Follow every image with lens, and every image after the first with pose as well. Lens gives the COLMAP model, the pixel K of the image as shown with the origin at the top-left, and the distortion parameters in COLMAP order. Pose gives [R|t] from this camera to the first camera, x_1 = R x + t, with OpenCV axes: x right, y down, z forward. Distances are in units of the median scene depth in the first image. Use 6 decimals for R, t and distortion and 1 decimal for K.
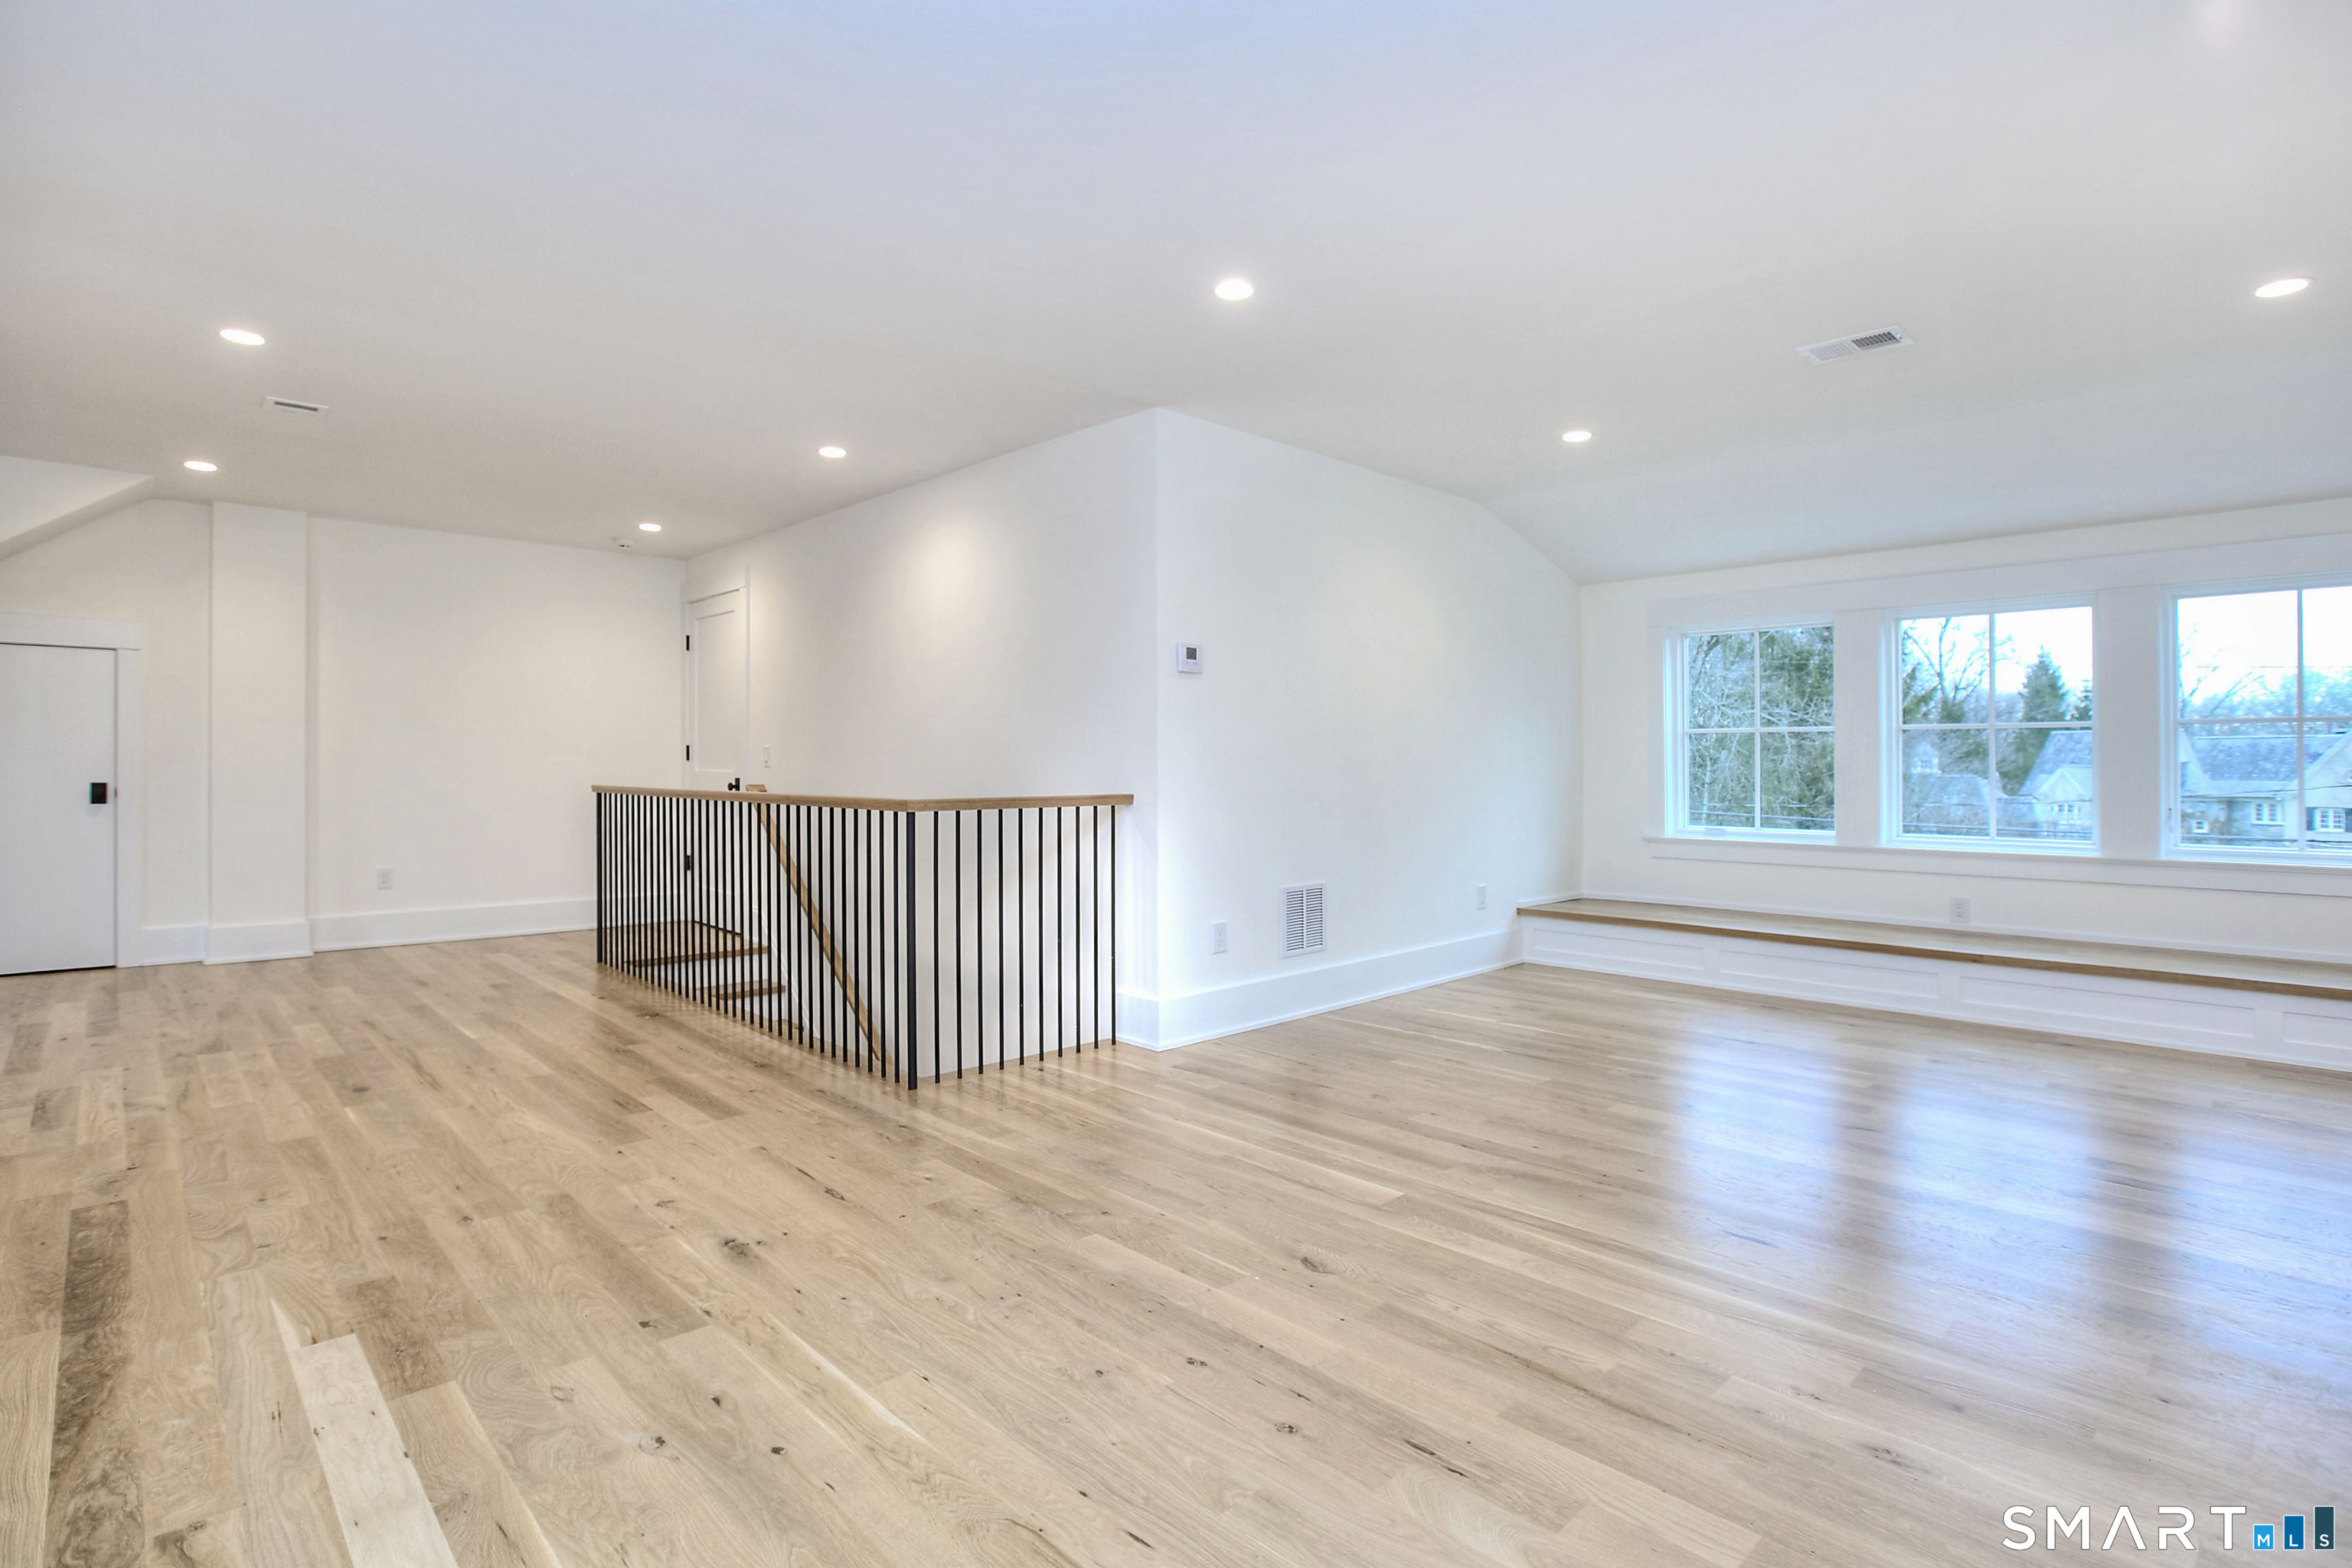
lens RADIAL K [[1099.1, 0, 1169.7], [0, 1099.1, 777.9], [0, 0, 1]] dist [0.002795, 0.000776]
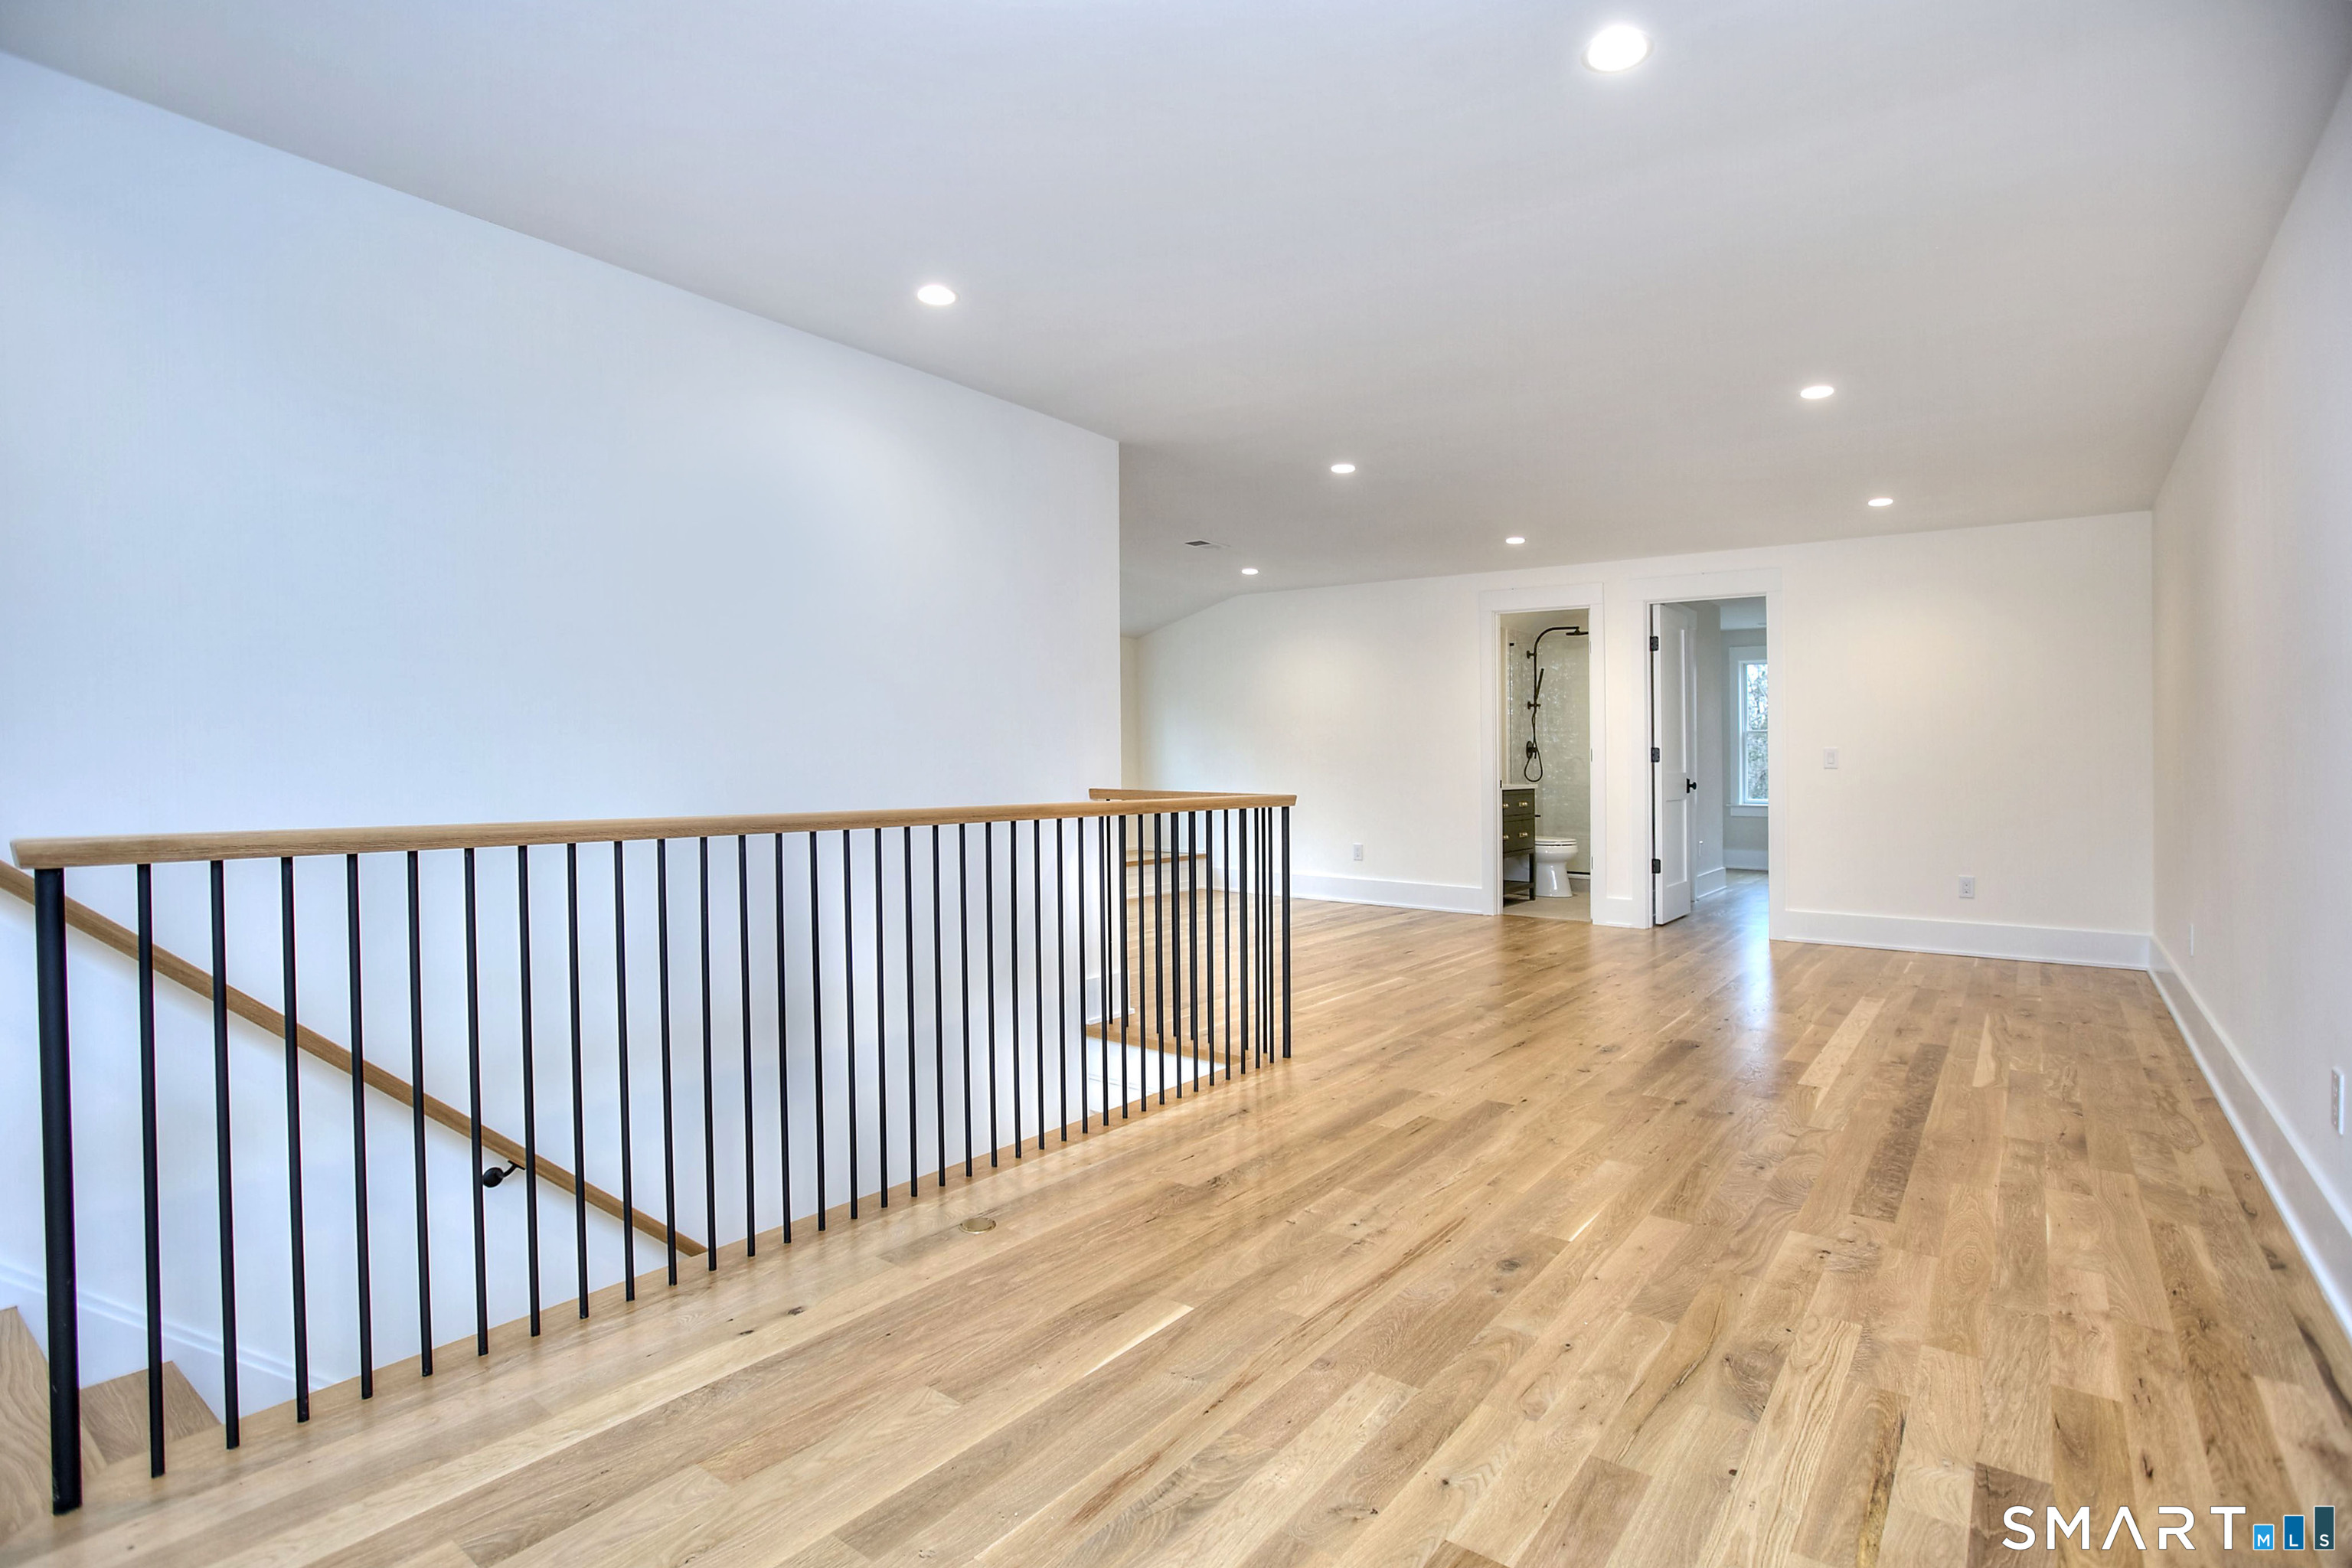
lens RADIAL K [[1099.1, 0, 1171.4], [0, 1099.1, 772.7], [0, 0, 1]] dist [0.002795, 0.000776]
pose [[-0.129922, -0.025563, 0.991195, -1.897897], [0.002812, 0.999654, 0.026150, -0.061951], [-0.991520, 0.006184, -0.129806, 1.781652]]
